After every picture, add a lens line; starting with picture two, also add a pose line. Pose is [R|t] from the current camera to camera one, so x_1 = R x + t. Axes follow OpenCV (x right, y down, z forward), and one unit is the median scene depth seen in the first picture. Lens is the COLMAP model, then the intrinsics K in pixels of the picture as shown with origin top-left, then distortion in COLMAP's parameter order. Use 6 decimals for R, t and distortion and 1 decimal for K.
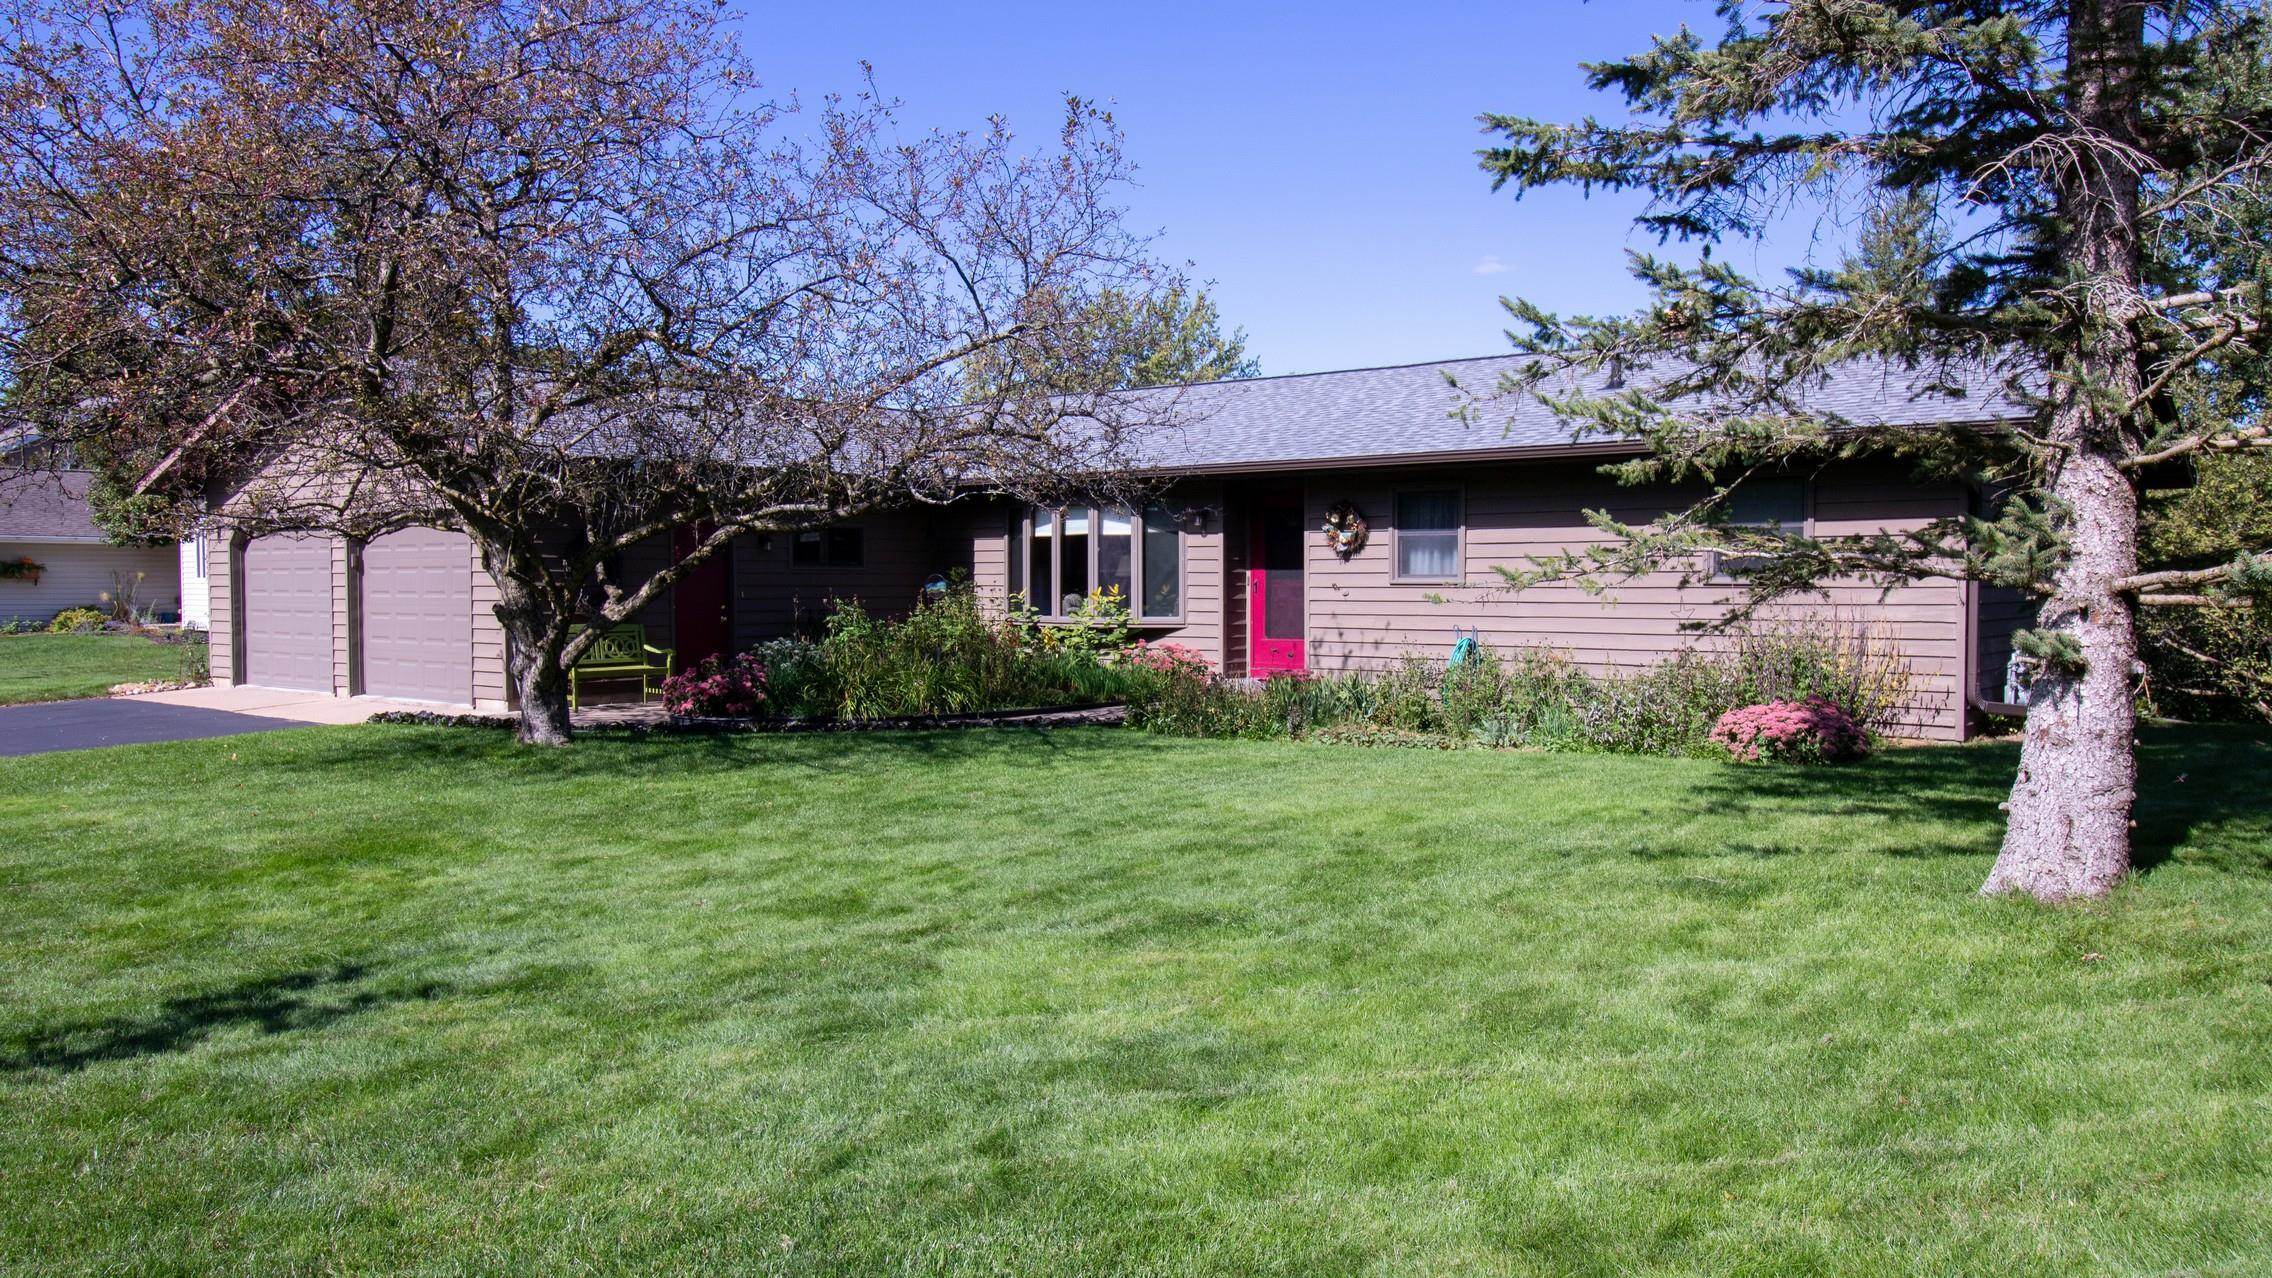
lens RADIAL K [[1639.9, 0, 1136.0], [0, 1639.9, 639.0], [0, 0, 1]] dist [0.000331, 0.003084]
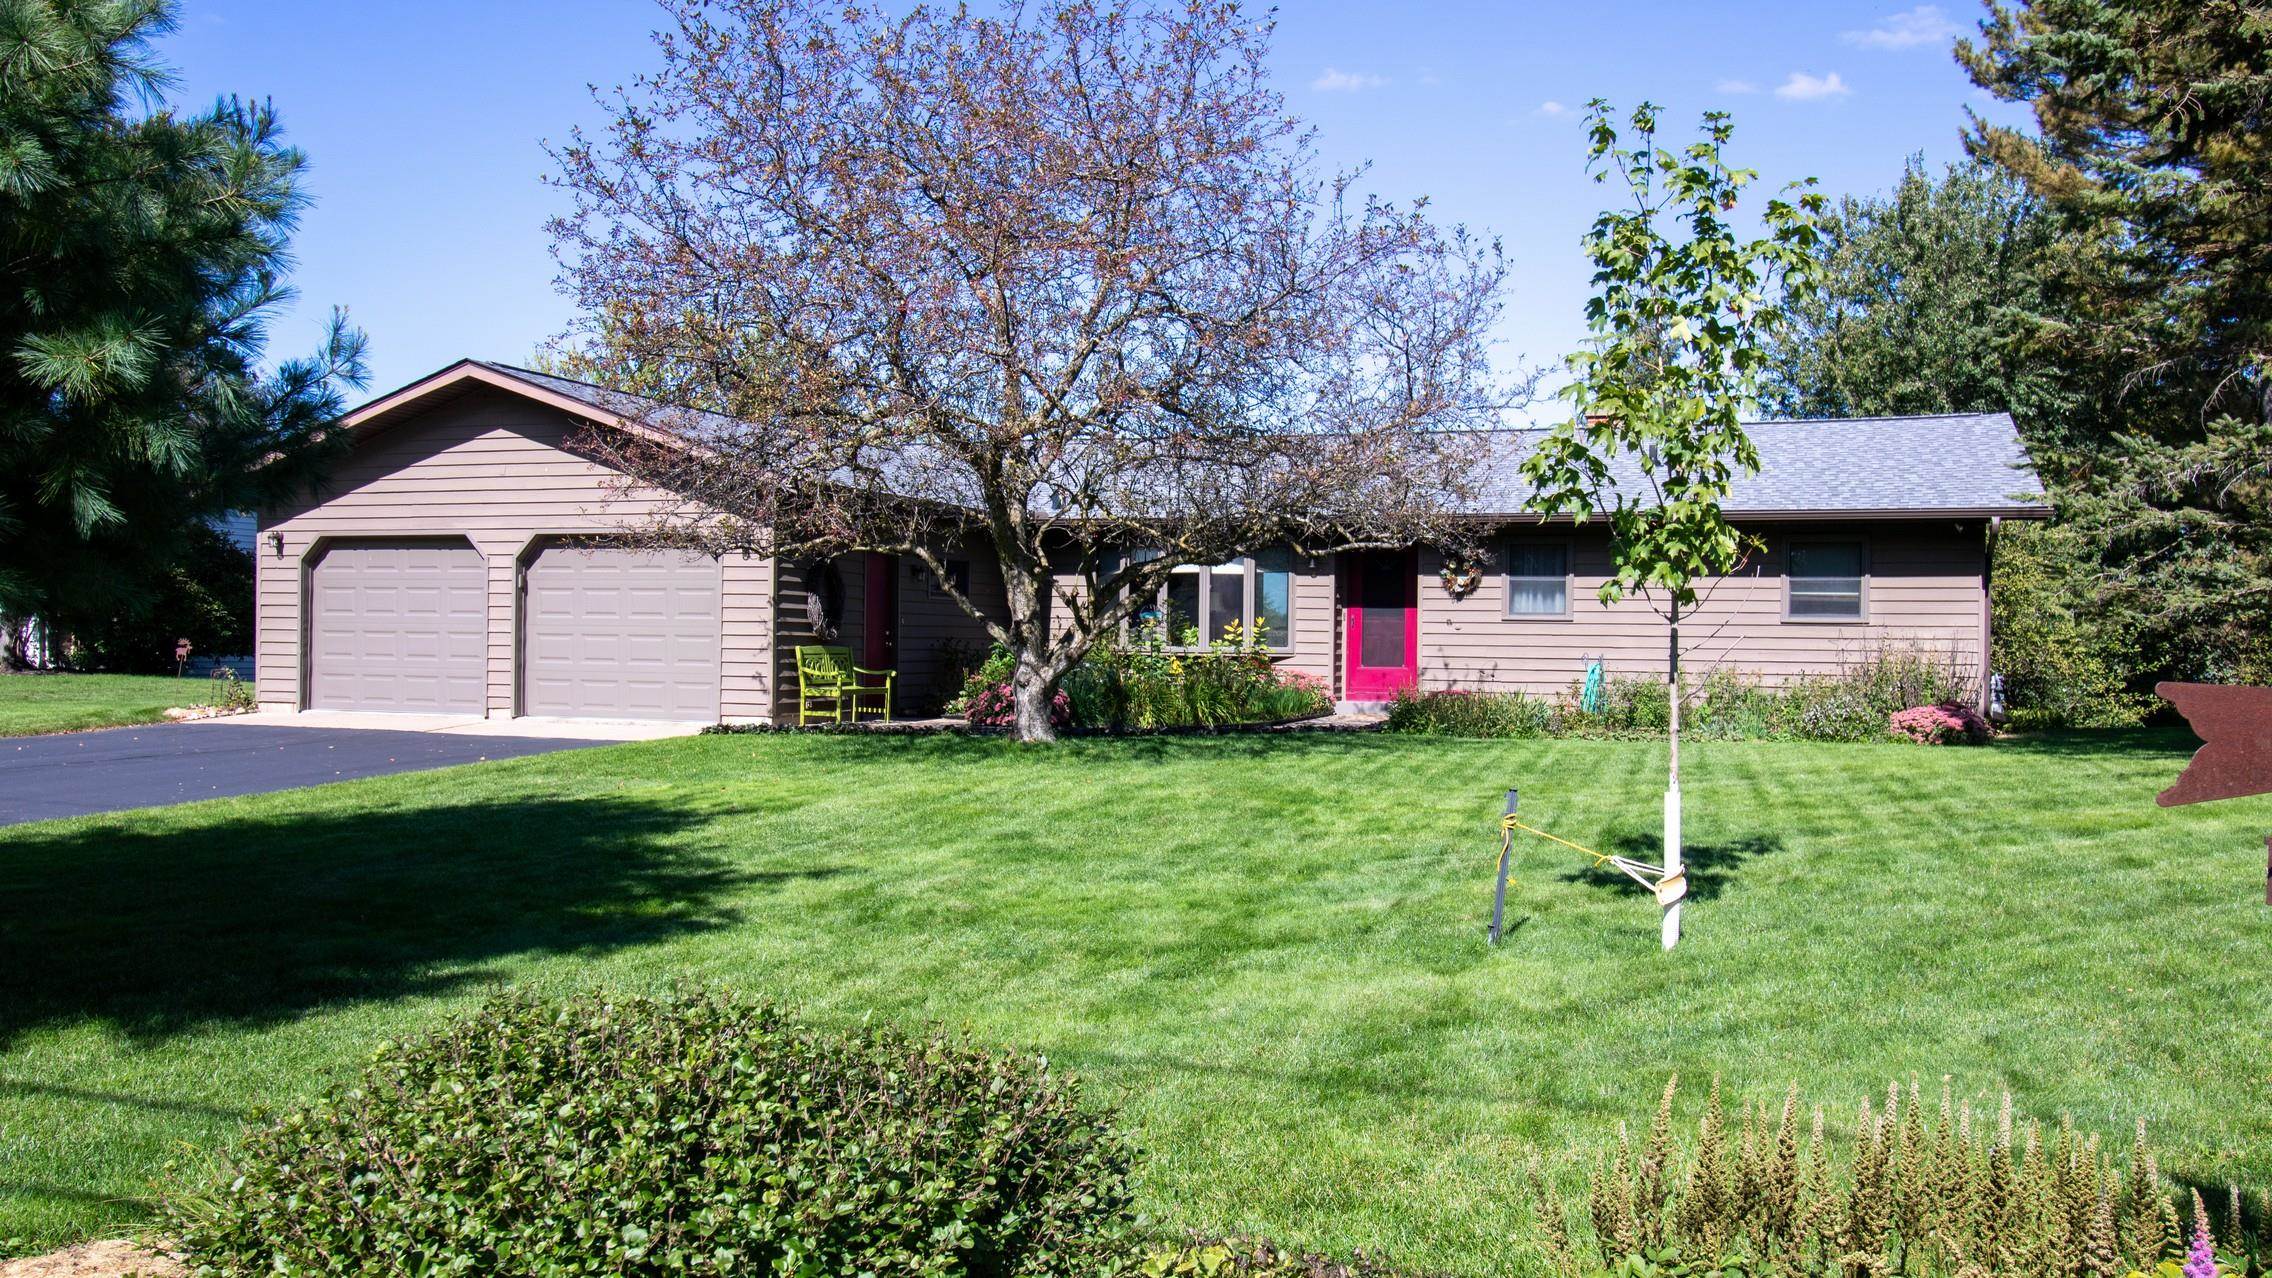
lens RADIAL K [[1771.9, 0, 1136.0], [0, 1771.9, 639.0], [0, 0, 1]] dist [-0.001960, -0.003079]
pose [[0.948912, 0.013176, 0.315266, -0.536935], [-0.003095, 0.999468, -0.032457, 0.024593], [-0.315526, 0.029823, 0.948448, -0.157950]]
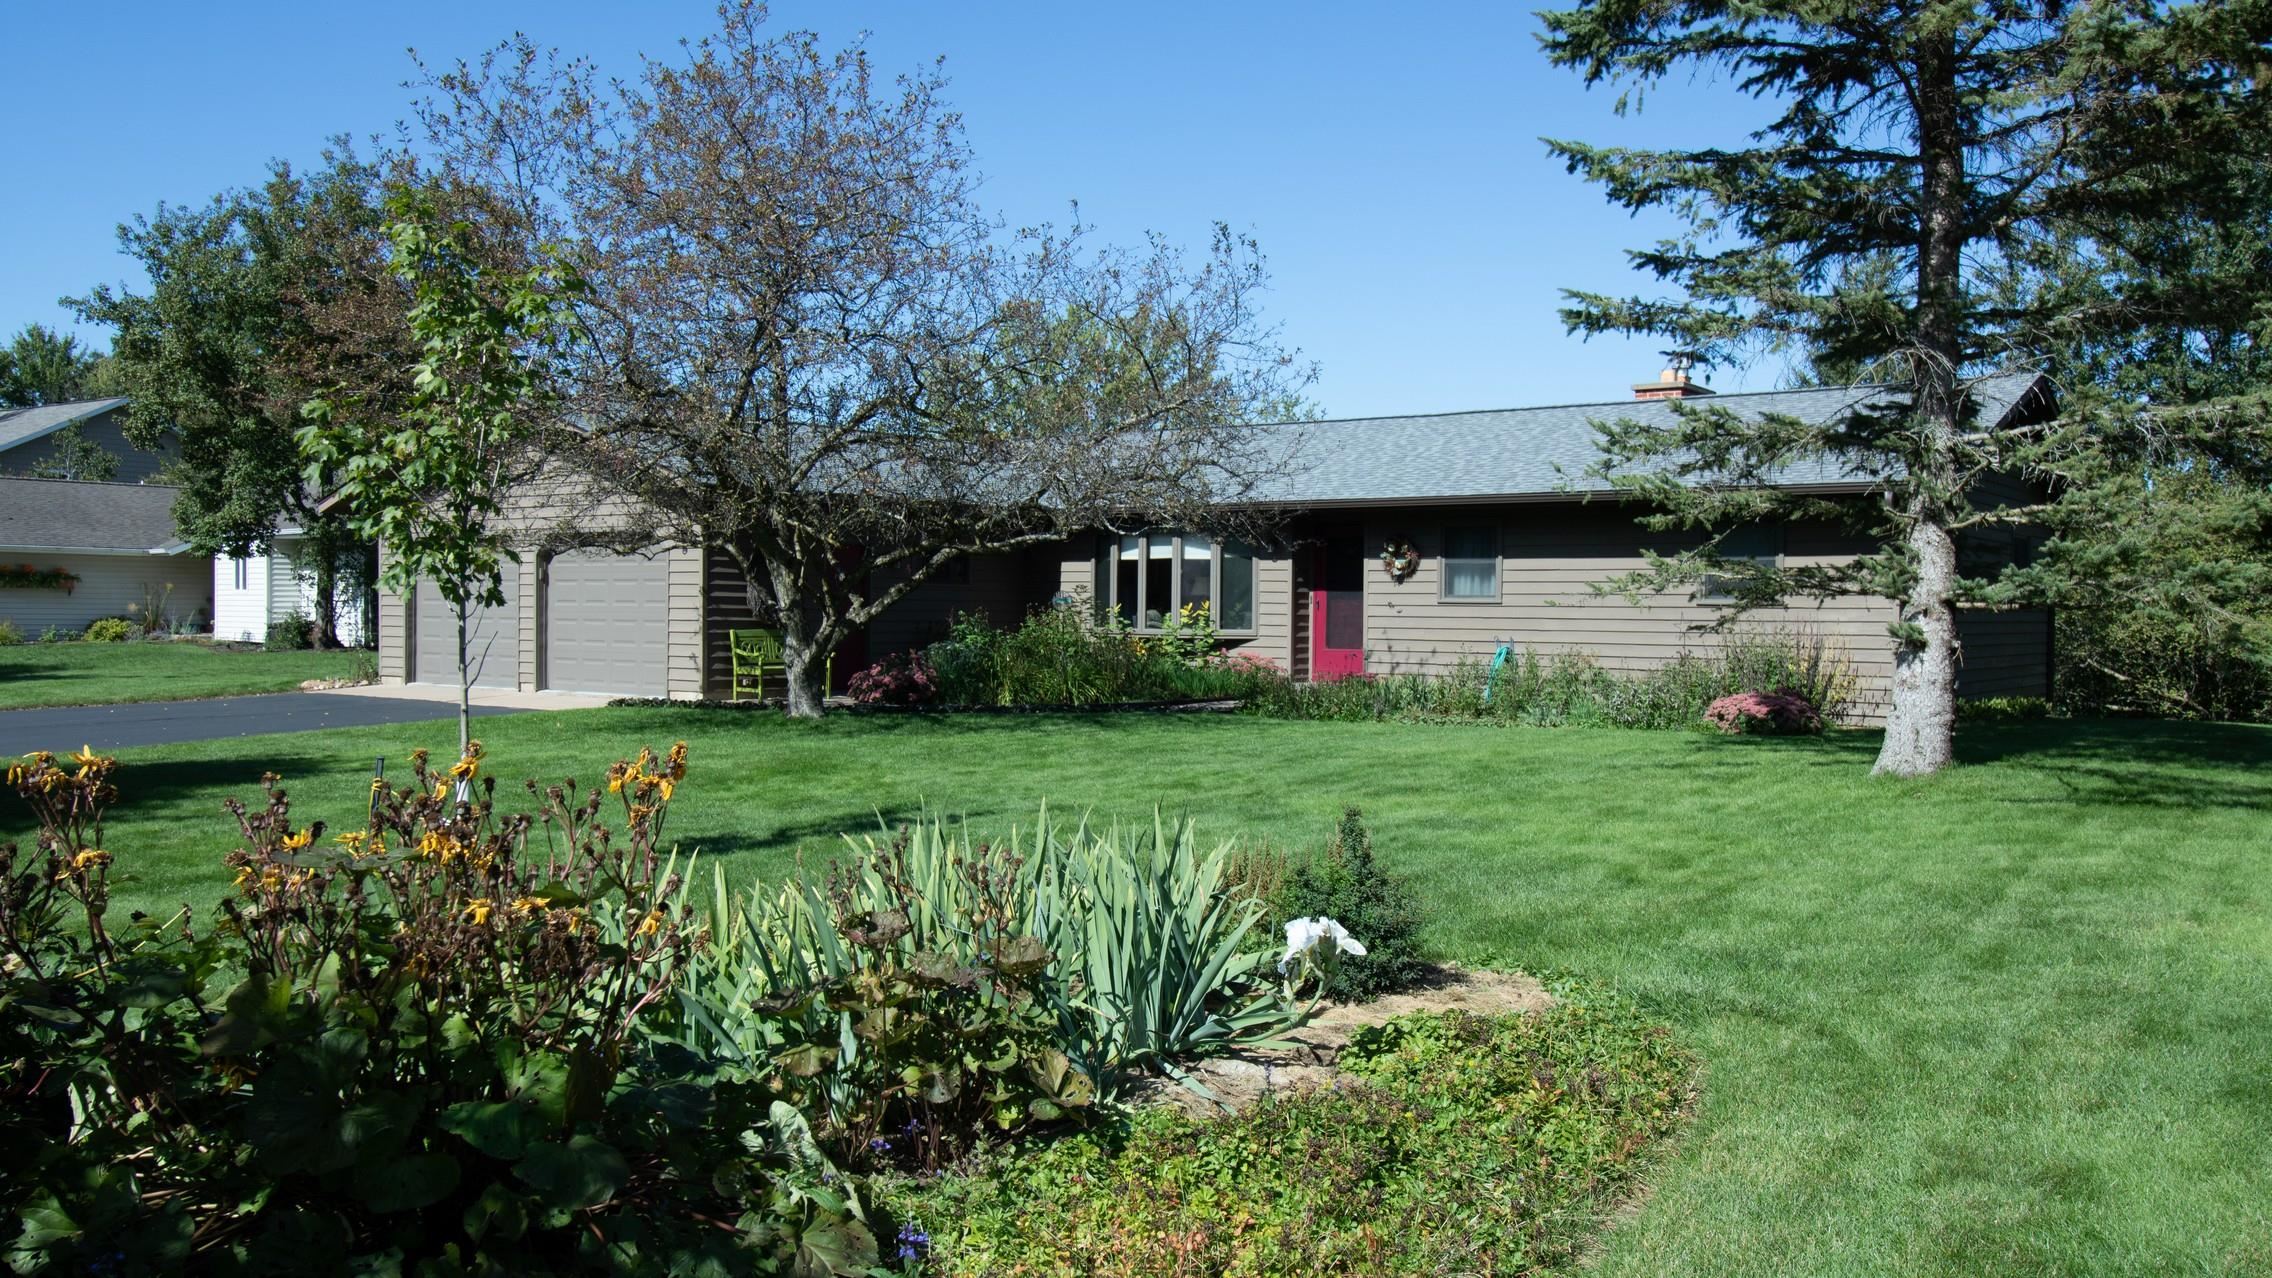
lens RADIAL K [[1771.9, 0, 1136.0], [0, 1771.9, 639.0], [0, 0, 1]] dist [-0.001960, -0.003079]
pose [[0.999313, 0.010458, 0.035560, -0.118161], [-0.009814, 0.999786, -0.018224, 0.019683], [-0.035743, 0.017862, 0.999201, -0.306469]]
